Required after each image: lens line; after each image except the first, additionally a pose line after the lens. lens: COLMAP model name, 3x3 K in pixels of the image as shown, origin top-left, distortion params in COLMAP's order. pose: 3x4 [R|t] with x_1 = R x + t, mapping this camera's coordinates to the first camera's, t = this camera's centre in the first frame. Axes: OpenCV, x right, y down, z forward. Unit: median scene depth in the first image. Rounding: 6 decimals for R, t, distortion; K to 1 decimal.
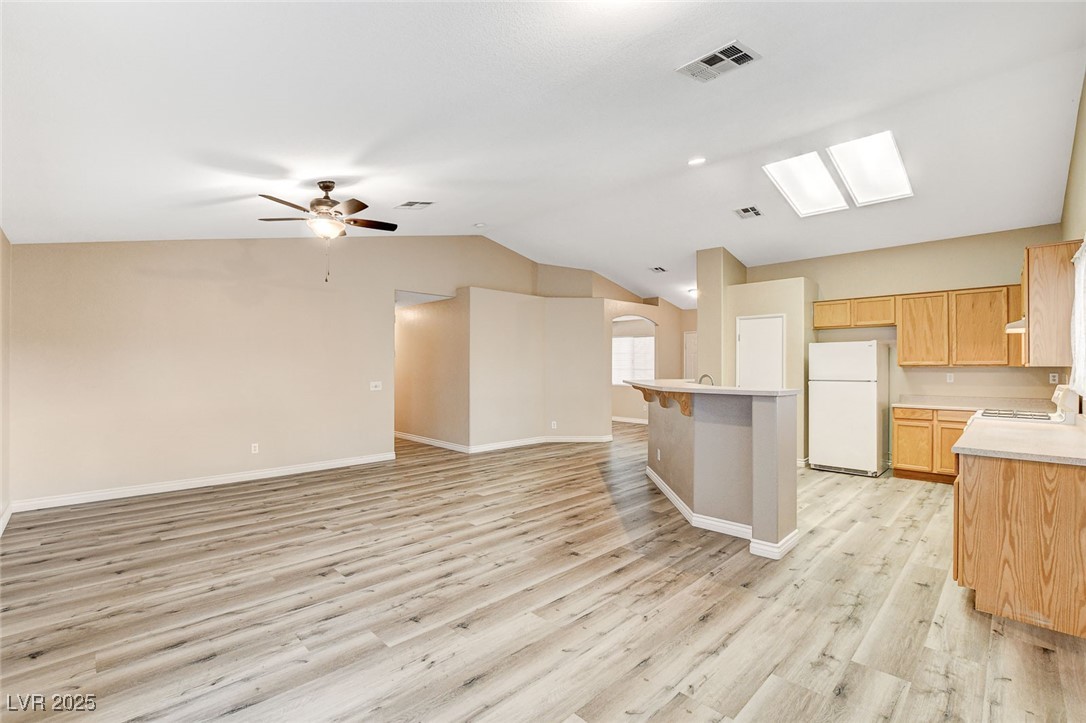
lens RADIAL K [[477.9, 0, 552.6], [0, 477.9, 364.8], [0, 0, 1]] dist [-0.026671, 0.004390]
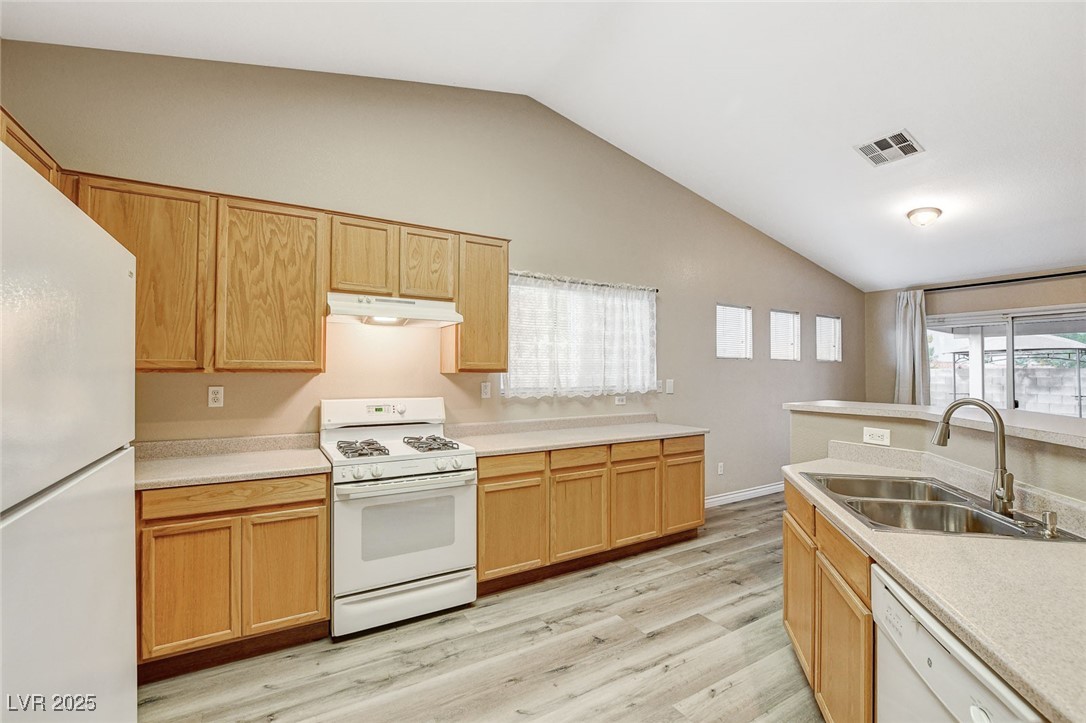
lens RADIAL K [[477.9, 0, 551.7], [0, 477.9, 363.7], [0, 0, 1]] dist [-0.026671, 0.004390]
pose [[-0.971355, 0.000287, 0.237634, 0.600141], [-0.004346, 0.999811, -0.018972, 0.002444], [-0.237594, -0.019462, -0.971170, 1.561695]]
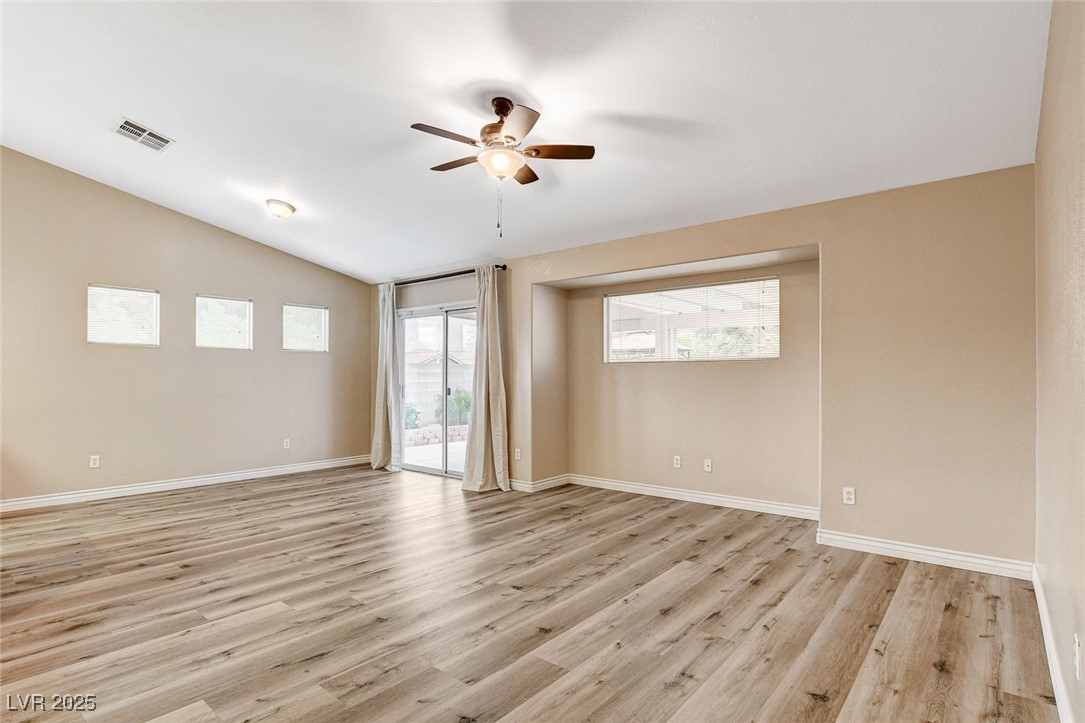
lens RADIAL K [[546.6, 0, 556.1], [0, 546.6, 370.3], [0, 0, 1]] dist [-0.018605, 0.001704]
pose [[-0.994870, -0.004685, -0.101049, -0.426242], [-0.003449, 0.999917, -0.012405, 0.037309], [0.101099, -0.011993, -0.994804, 1.660927]]
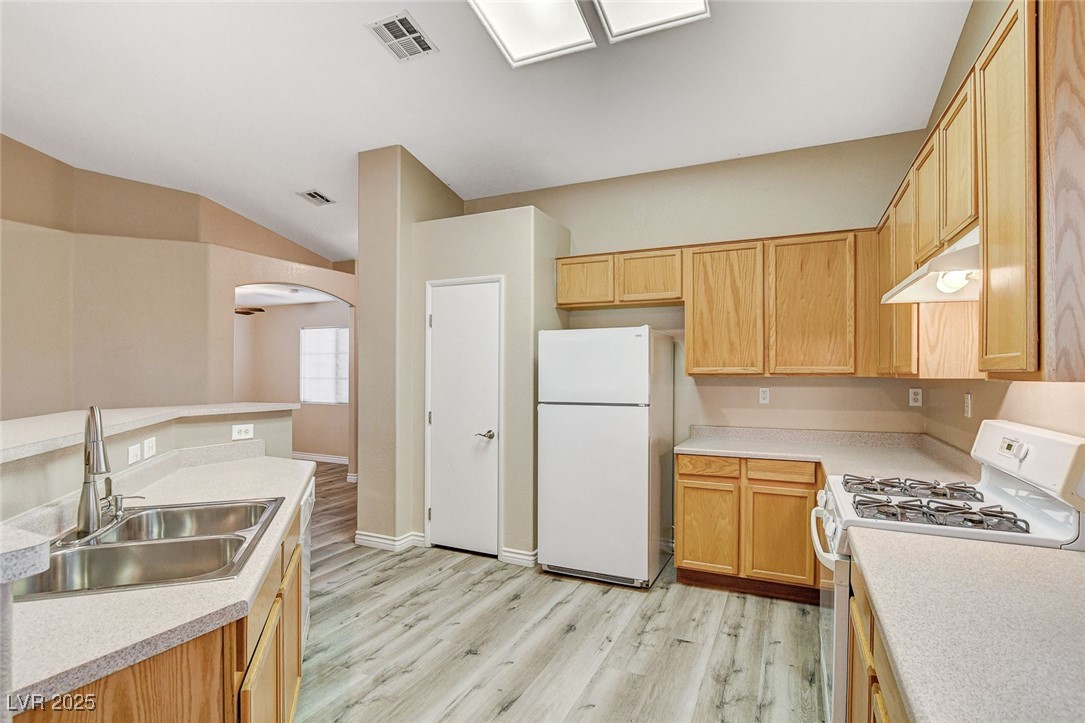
lens RADIAL K [[521.5, 0, 552.8], [0, 521.5, 374.2], [0, 0, 1]] dist [-0.026177, 0.000675]
pose [[0.938654, 0.001319, 0.344859, 0.527147], [-0.003259, 0.999982, 0.005047, -0.001852], [-0.344846, -0.005862, 0.938641, 0.676380]]
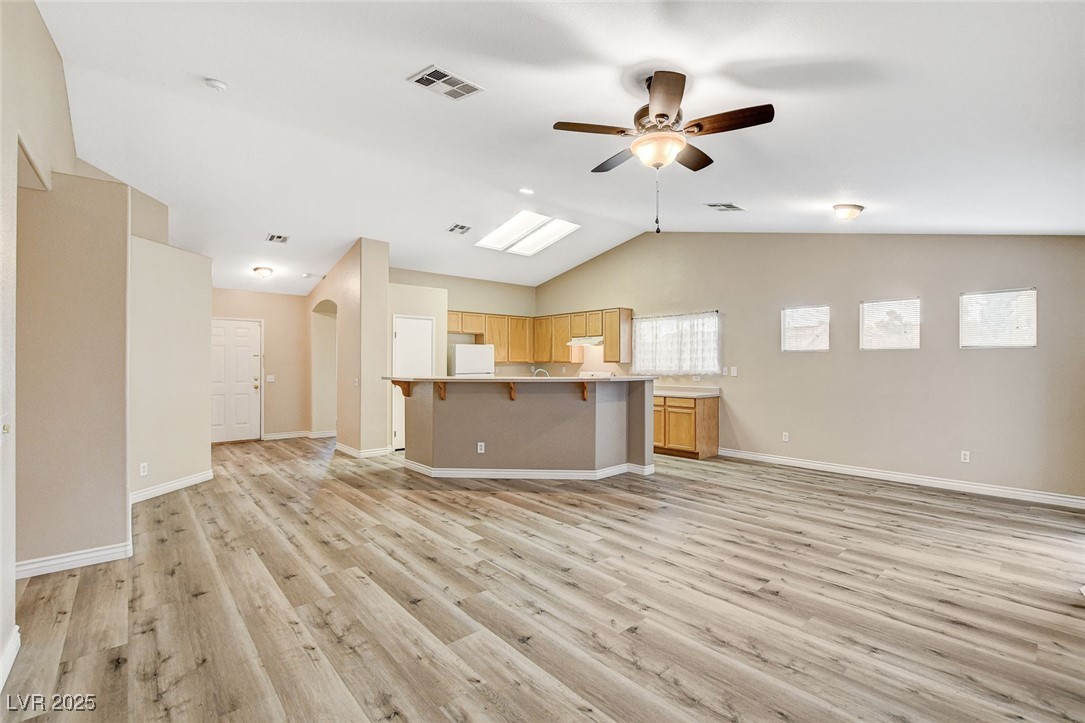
lens RADIAL K [[477.5, 0, 552.1], [0, 477.5, 361.6], [0, 0, 1]] dist [-0.026671, 0.004390]
pose [[0.055889, 0.000781, 0.998437, -1.017448], [-0.002900, 0.999996, -0.000620, 0.000890], [-0.998433, -0.002861, 0.055891, 0.991914]]
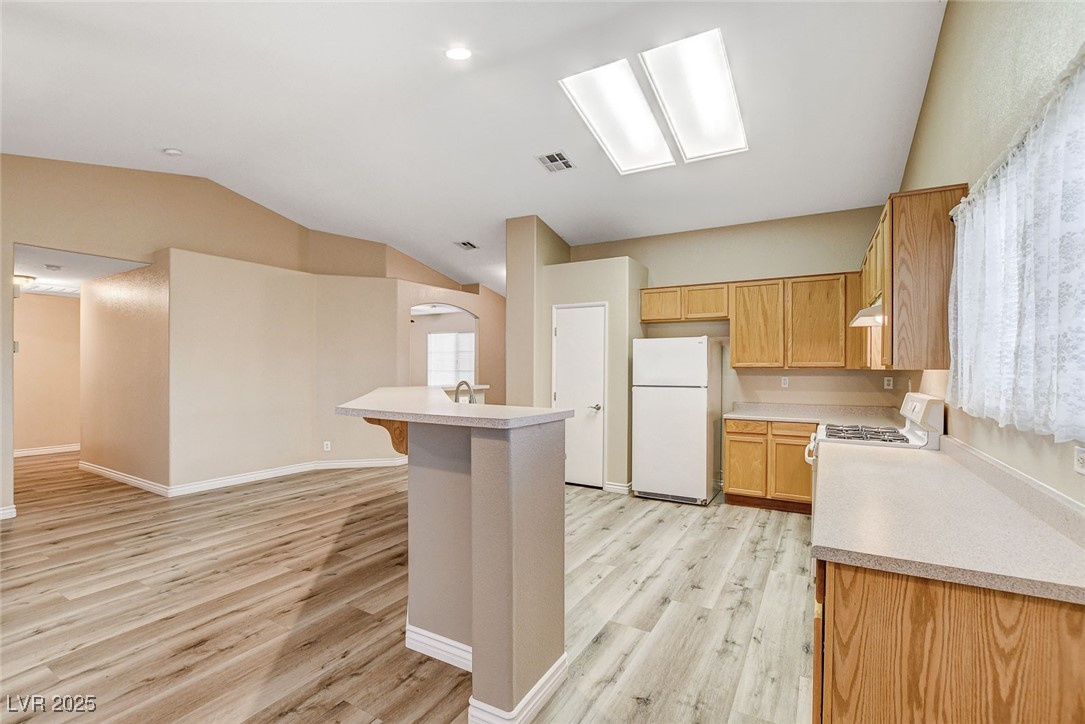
lens RADIAL K [[477.5, 0, 554.0], [0, 477.5, 370.7], [0, 0, 1]] dist [-0.026671, 0.004390]
pose [[0.965294, 0.000477, 0.261164, 0.300000], [-0.003240, 0.999943, 0.010150, -0.000502], [-0.261144, -0.010644, 0.965241, 0.384522]]
